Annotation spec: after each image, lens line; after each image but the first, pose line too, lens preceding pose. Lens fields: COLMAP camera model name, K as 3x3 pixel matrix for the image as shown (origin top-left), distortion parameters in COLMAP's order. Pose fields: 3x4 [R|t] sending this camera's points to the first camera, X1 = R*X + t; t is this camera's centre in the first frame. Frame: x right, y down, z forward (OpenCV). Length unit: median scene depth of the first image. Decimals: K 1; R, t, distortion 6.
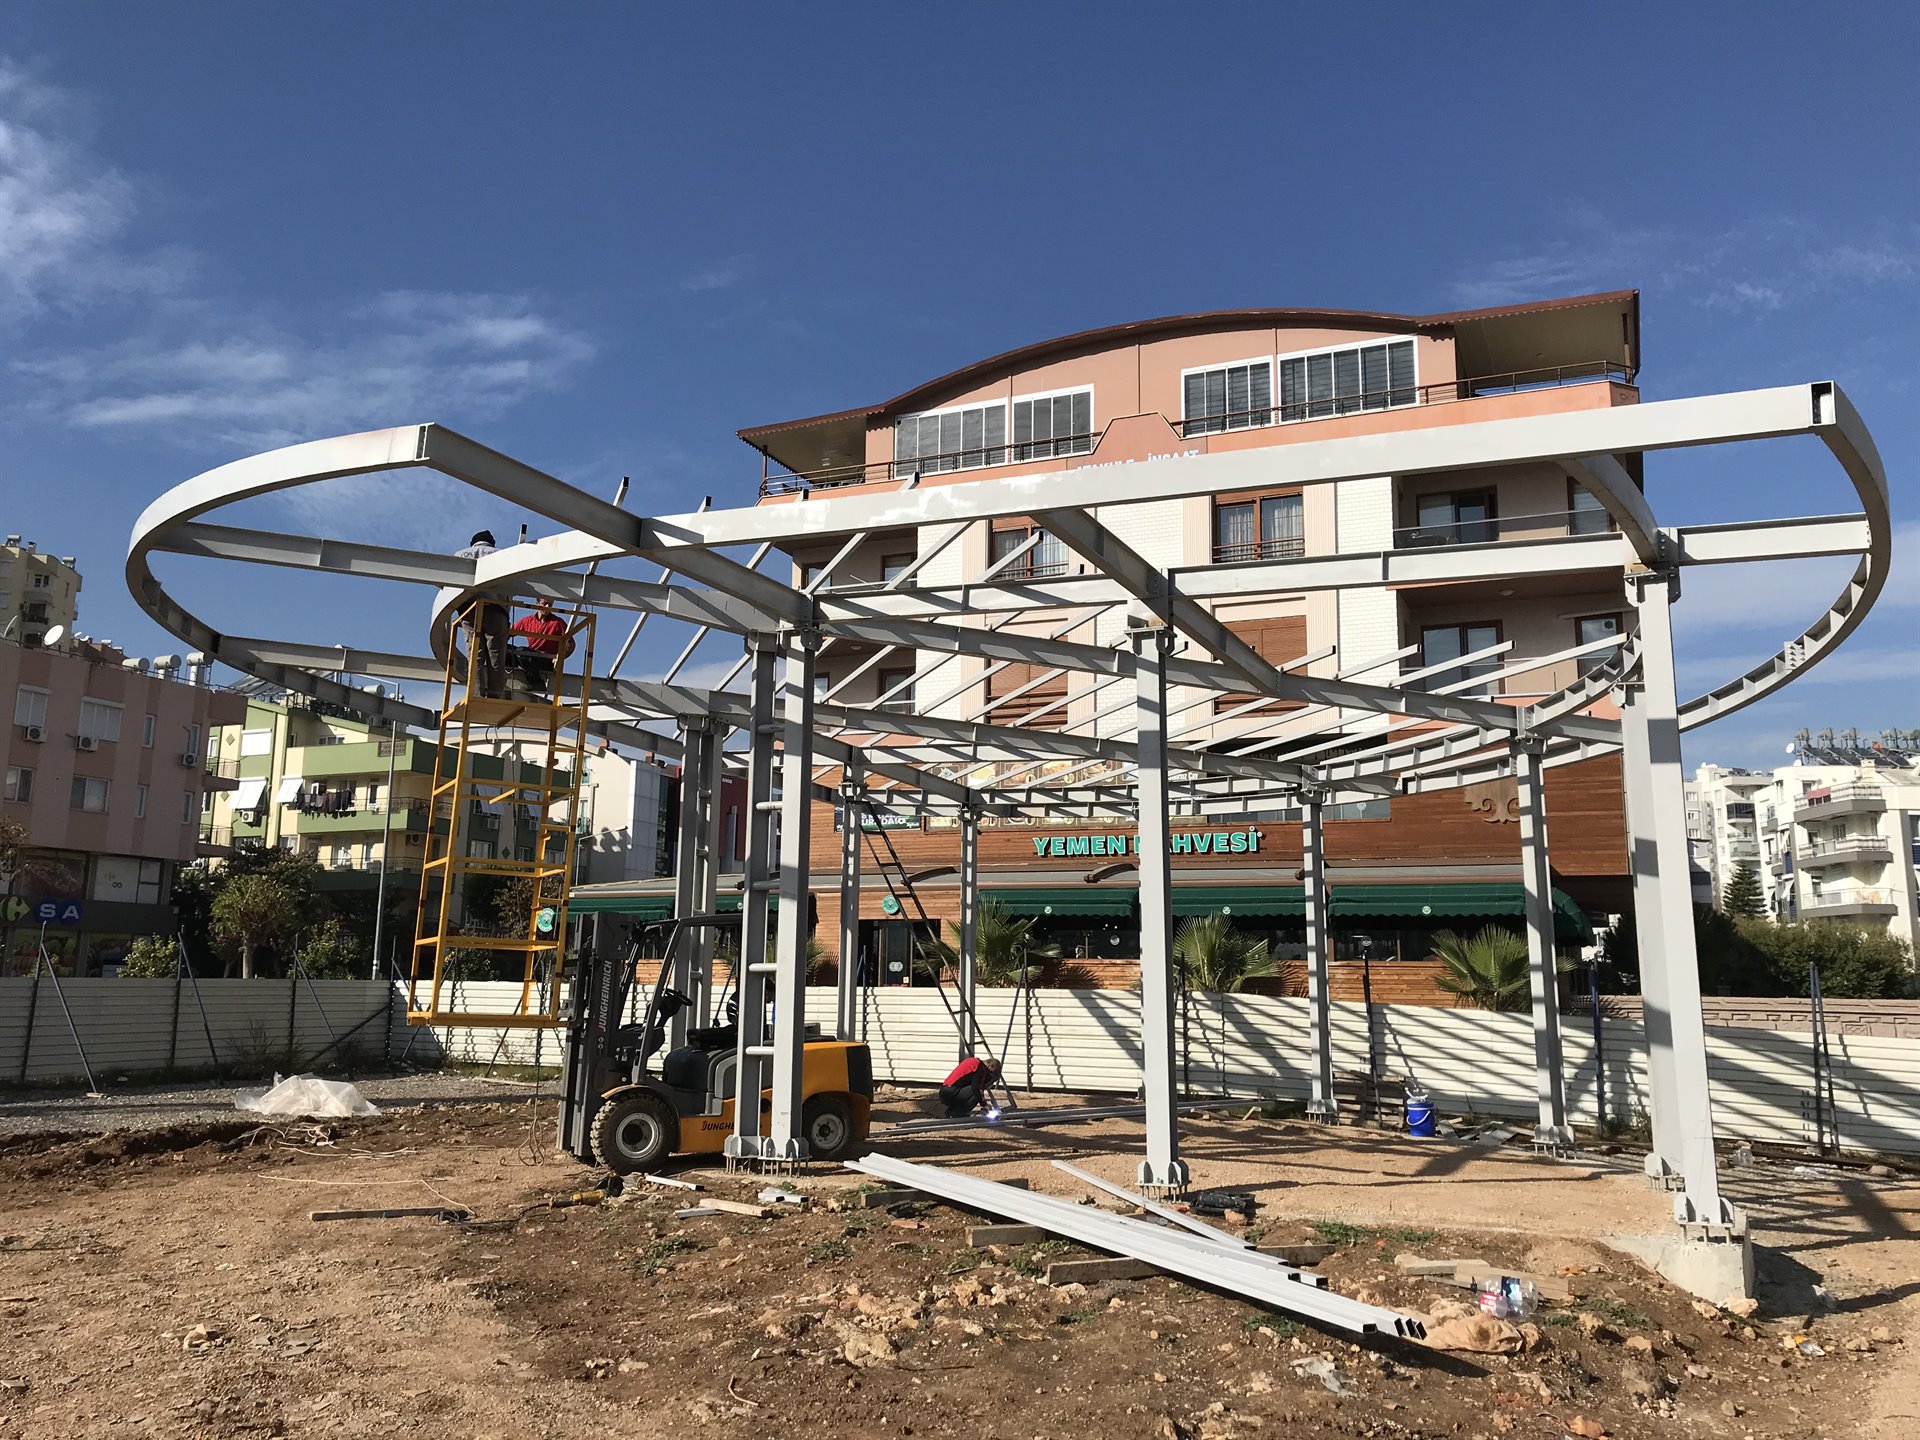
lens RADIAL K [[1562.1, 0, 960.0], [0, 1562.1, 720.0], [0, 0, 1]] dist [0.005000, 0.002468]
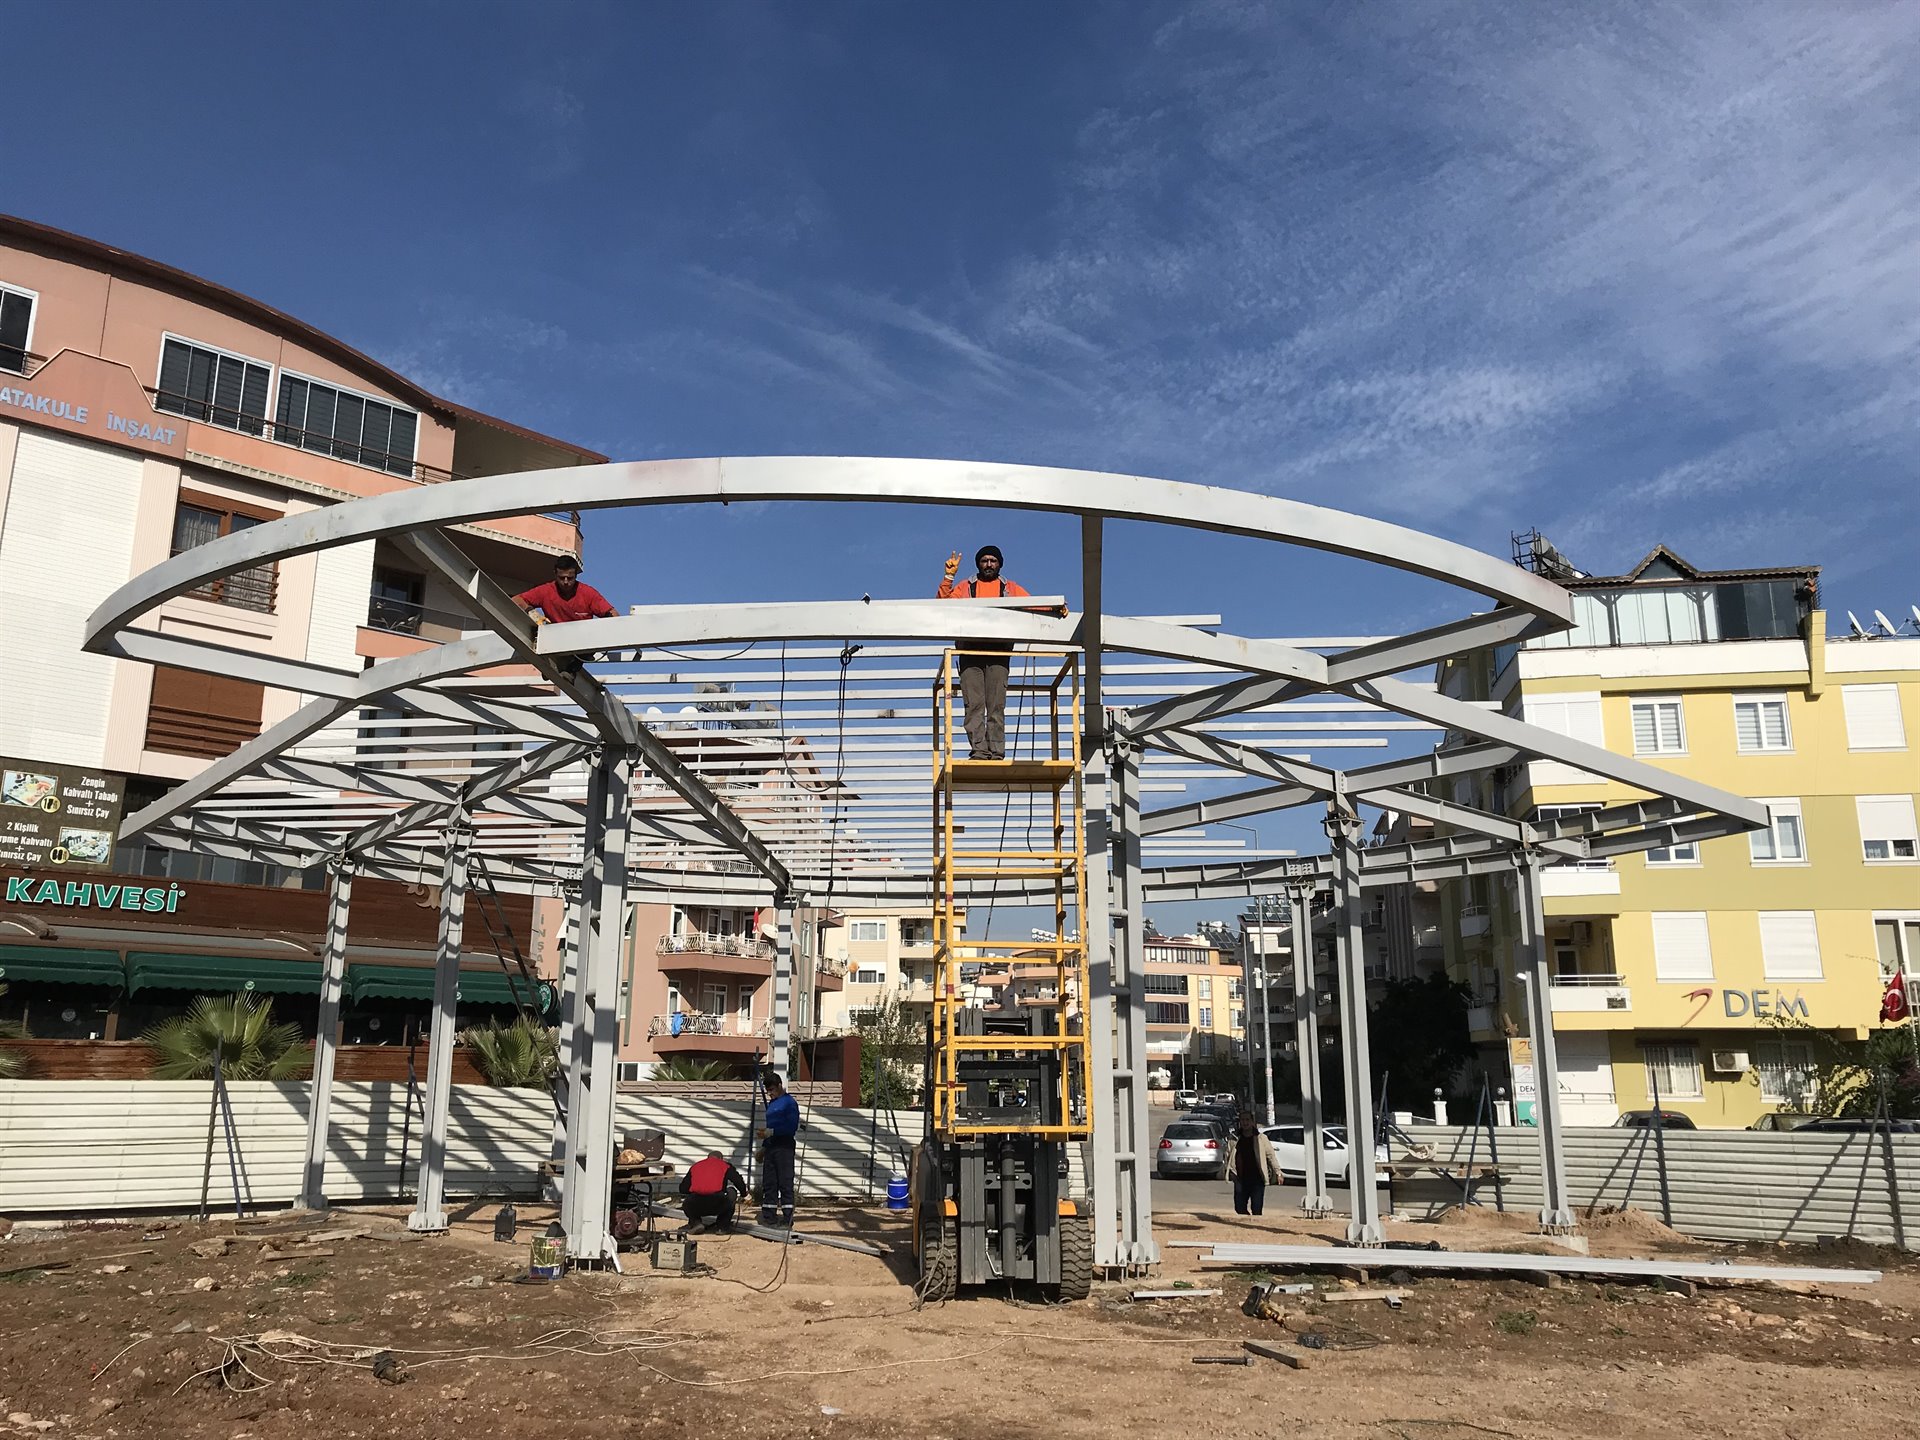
lens RADIAL K [[1562.1, 0, 960.0], [0, 1562.1, 720.0], [0, 0, 1]] dist [0.005000, 0.002468]
pose [[0.384460, 0.199113, 0.901413, -0.572014], [-0.161054, 0.975954, -0.146888, 0.048663], [-0.908984, -0.088704, 0.407283, 0.346555]]
